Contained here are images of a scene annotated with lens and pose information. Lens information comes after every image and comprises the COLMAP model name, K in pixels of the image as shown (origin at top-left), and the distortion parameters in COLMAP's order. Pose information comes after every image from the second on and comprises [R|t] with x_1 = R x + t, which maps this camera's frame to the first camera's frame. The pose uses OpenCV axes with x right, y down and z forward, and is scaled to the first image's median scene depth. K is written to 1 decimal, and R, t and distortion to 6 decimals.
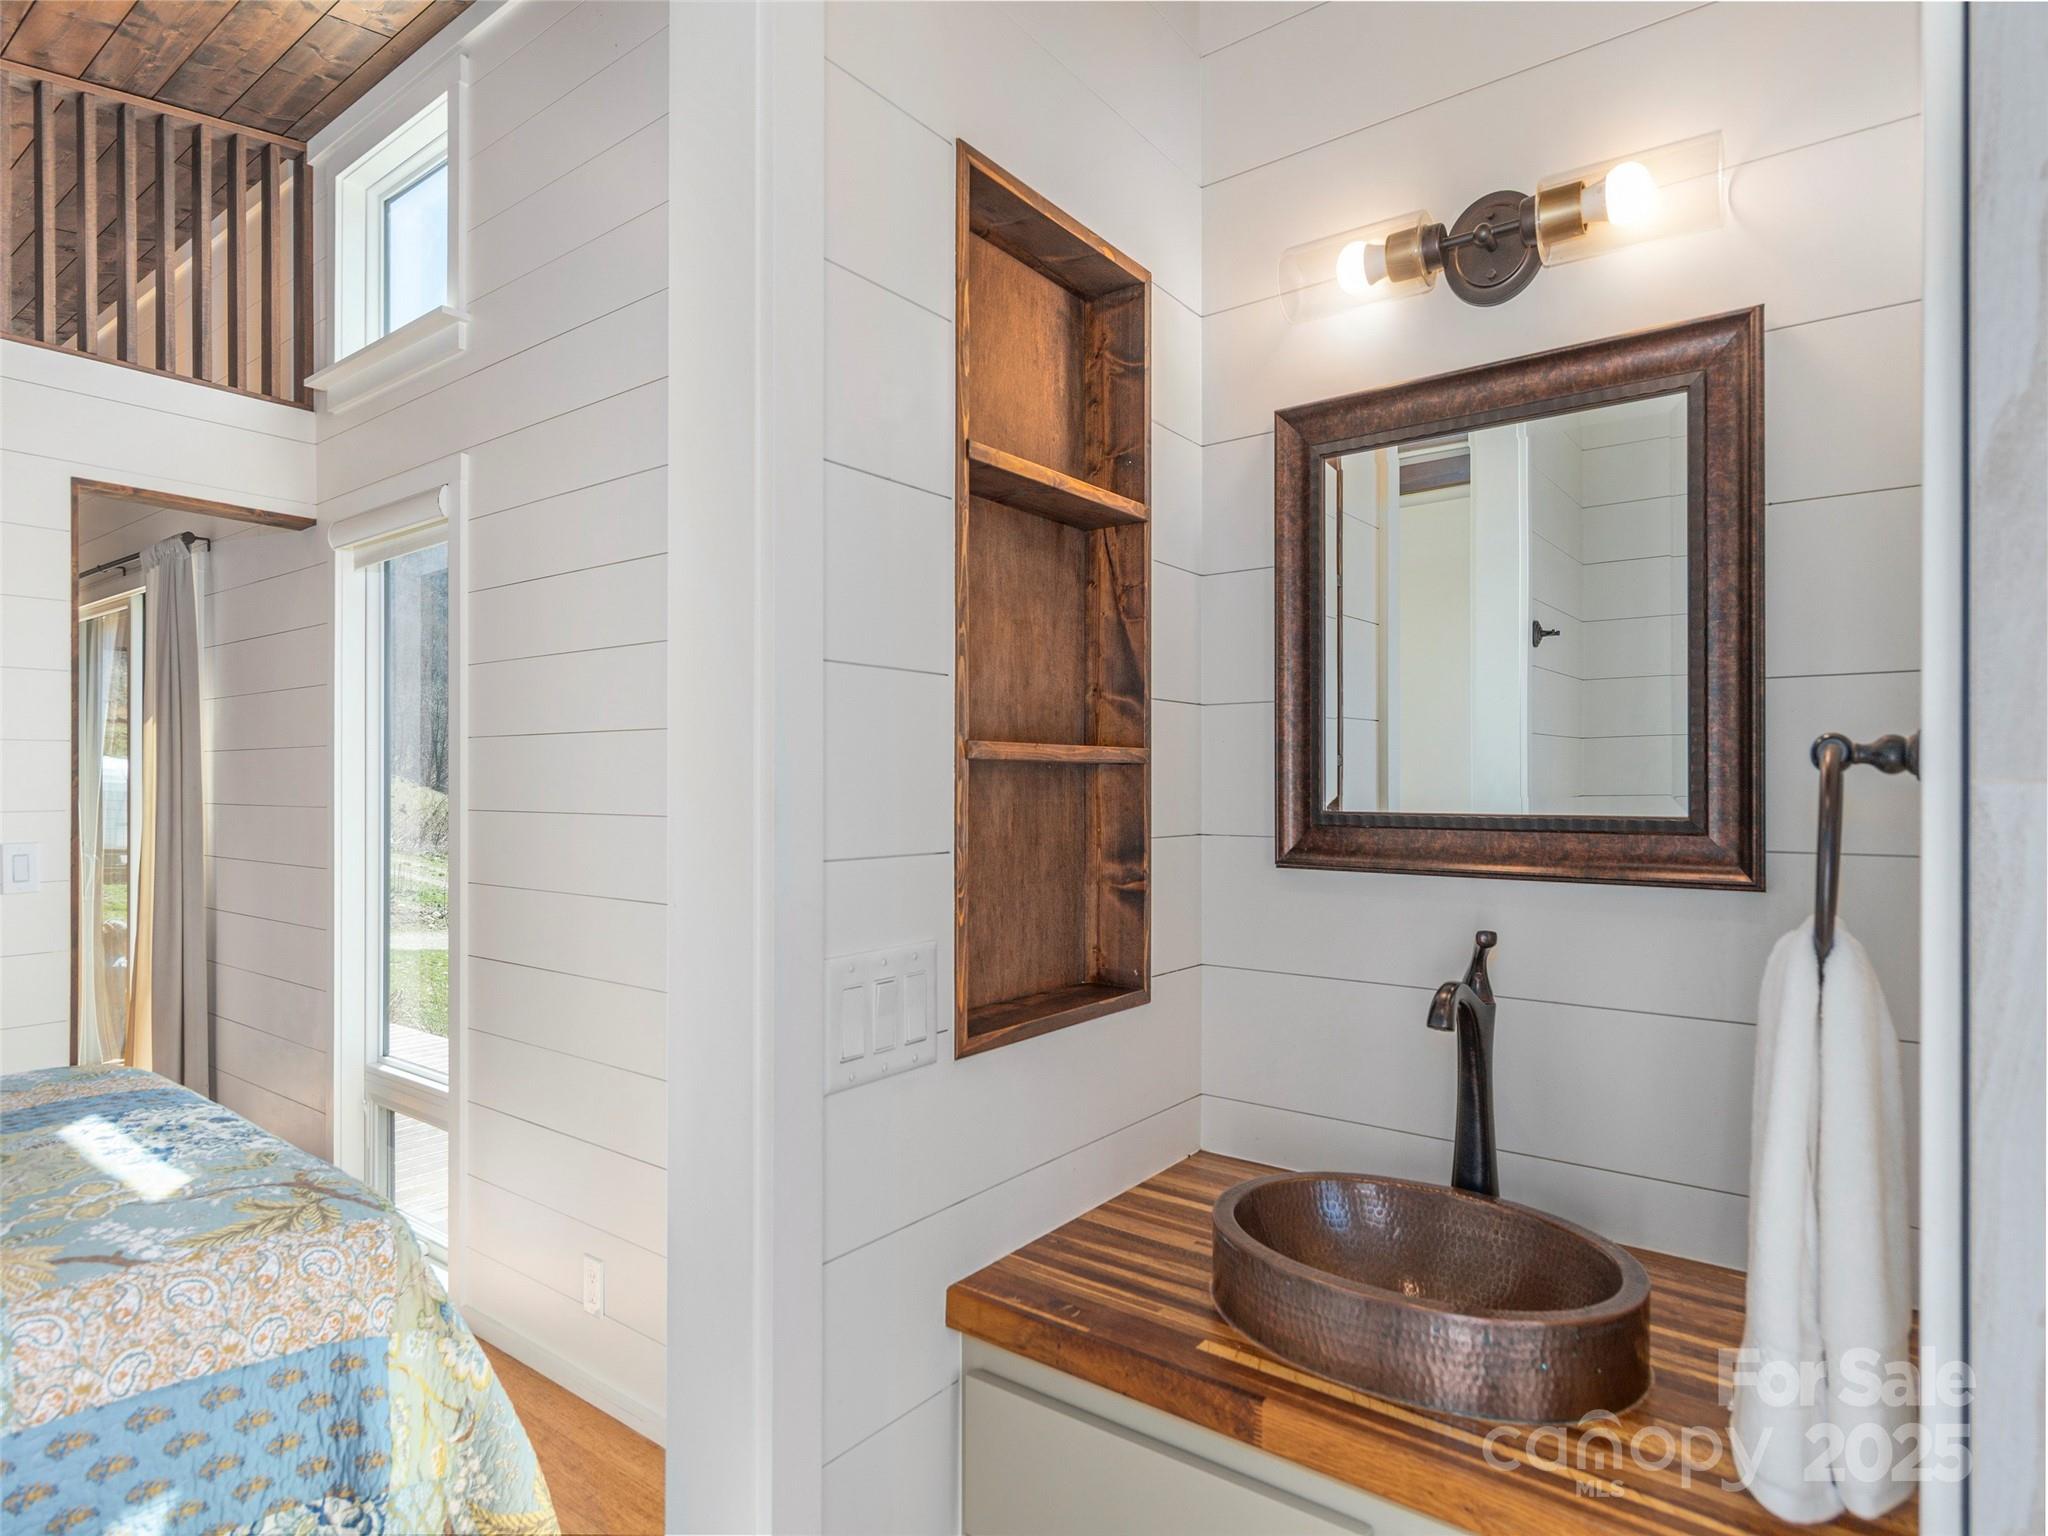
lens RADIAL K [[1135.5, 0, 1017.8], [0, 1135.5, 772.9], [0, 0, 1]] dist [0.004661, 0.000014]
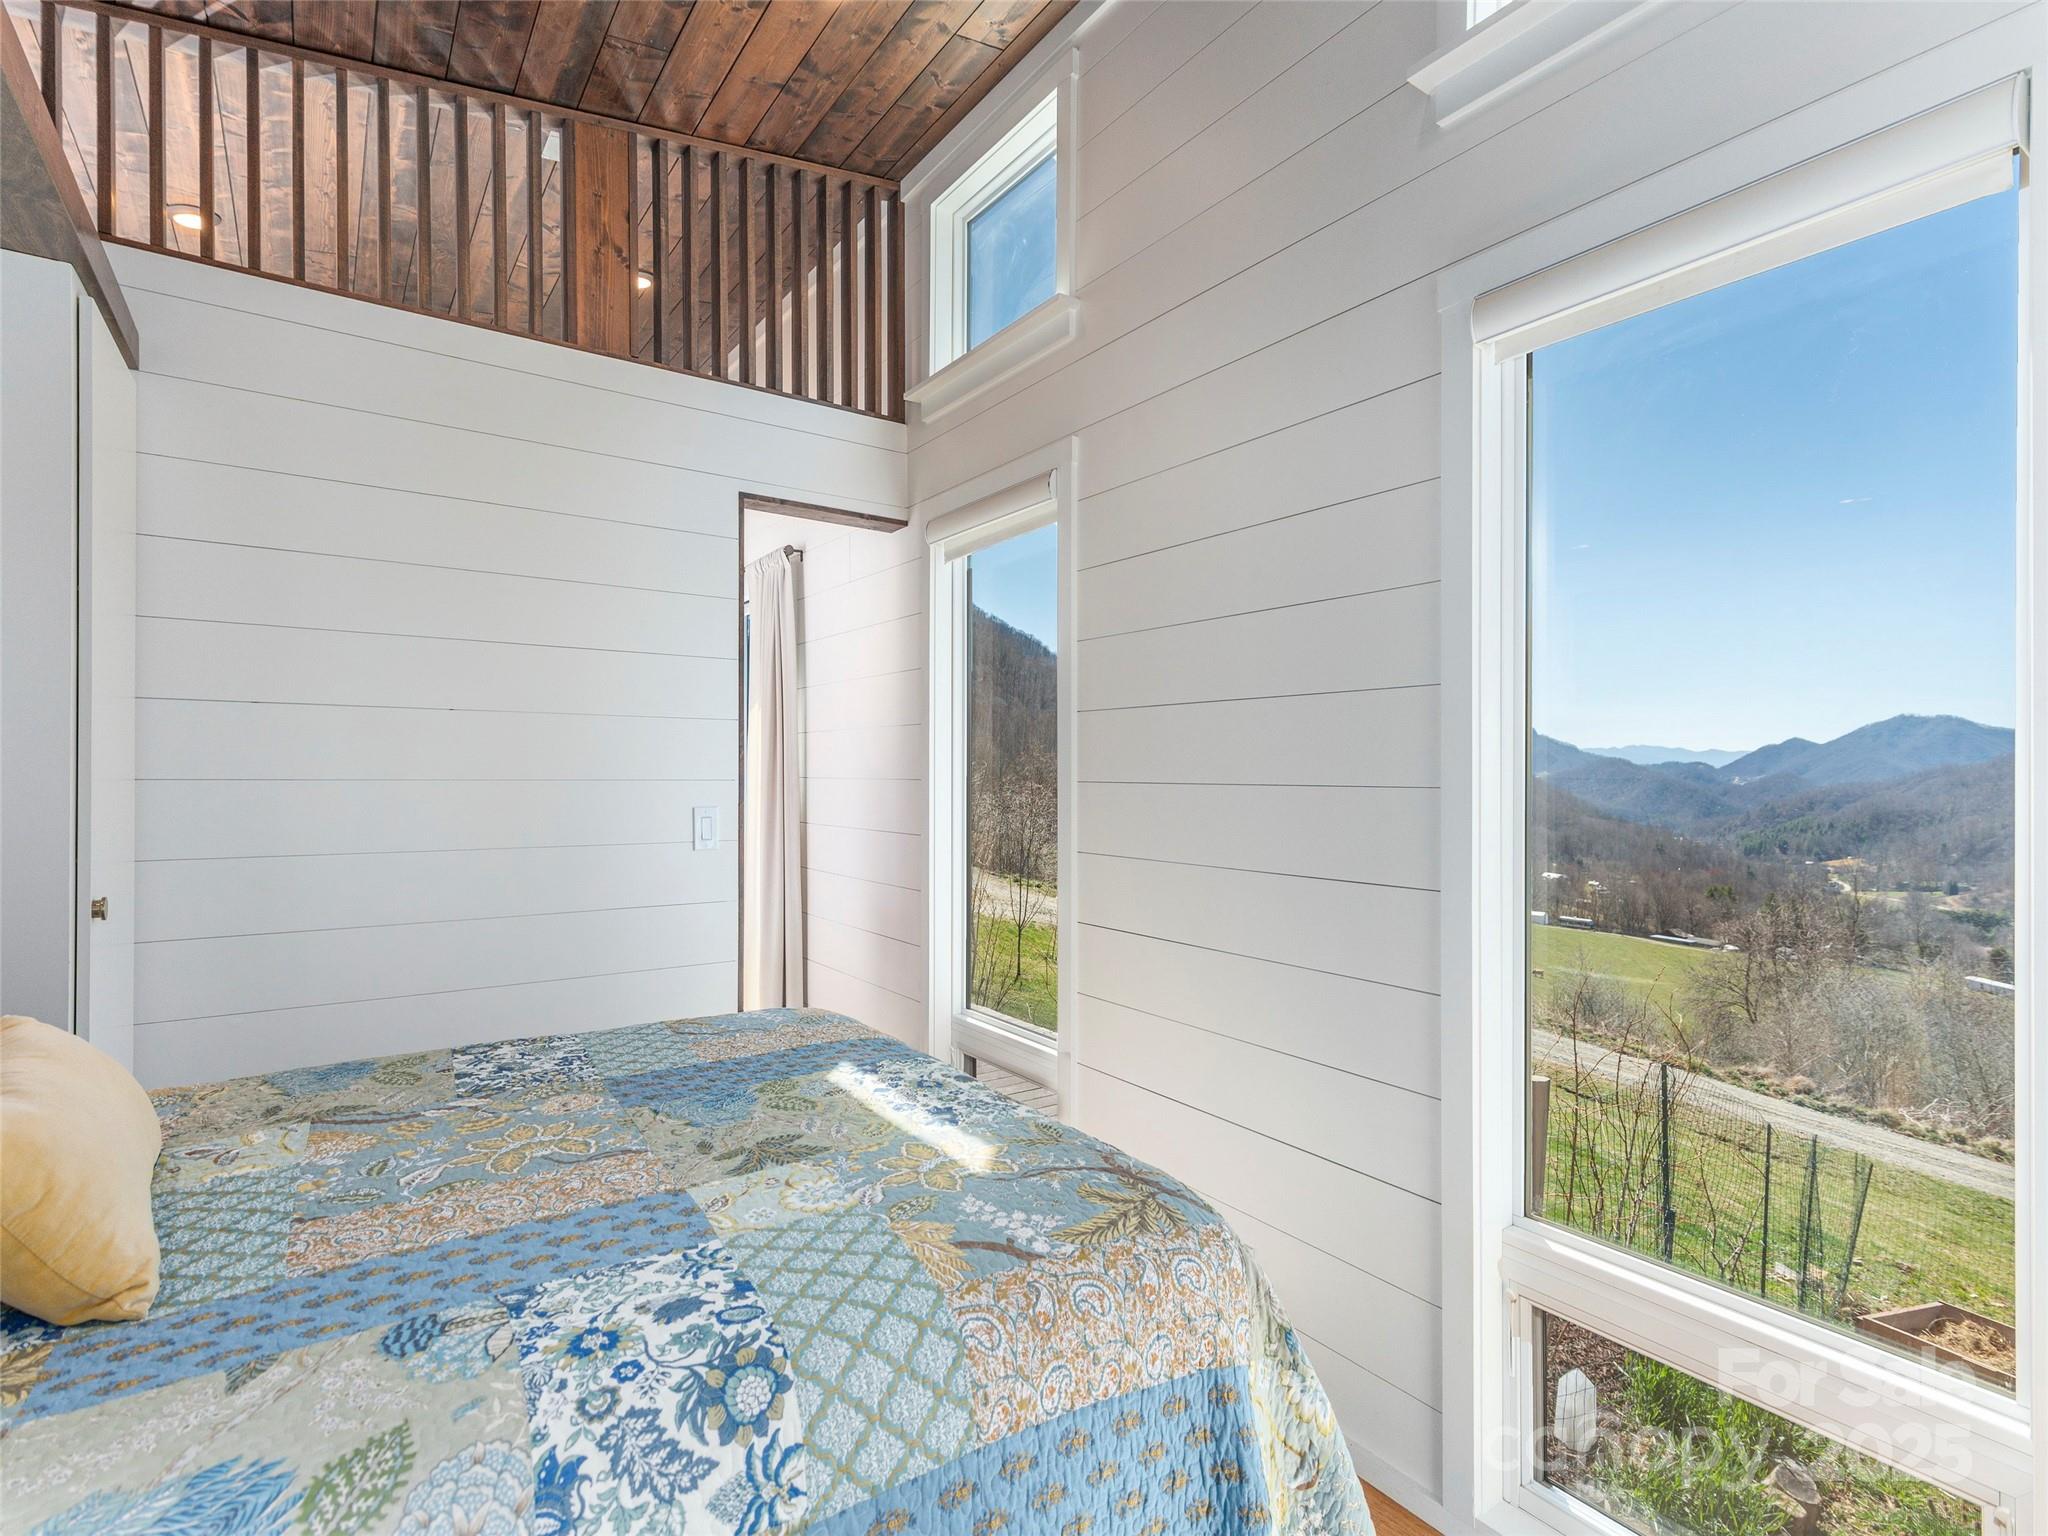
lens RADIAL K [[1018.5, 0, 1019.1], [0, 1018.5, 766.8], [0, 0, 1]] dist [0.009311, 0.000260]
pose [[0.952018, 0.001631, -0.306037, -0.454548], [-0.000465, 0.999992, 0.003884, 0.028788], [0.306041, -0.003556, 0.952012, 0.185533]]
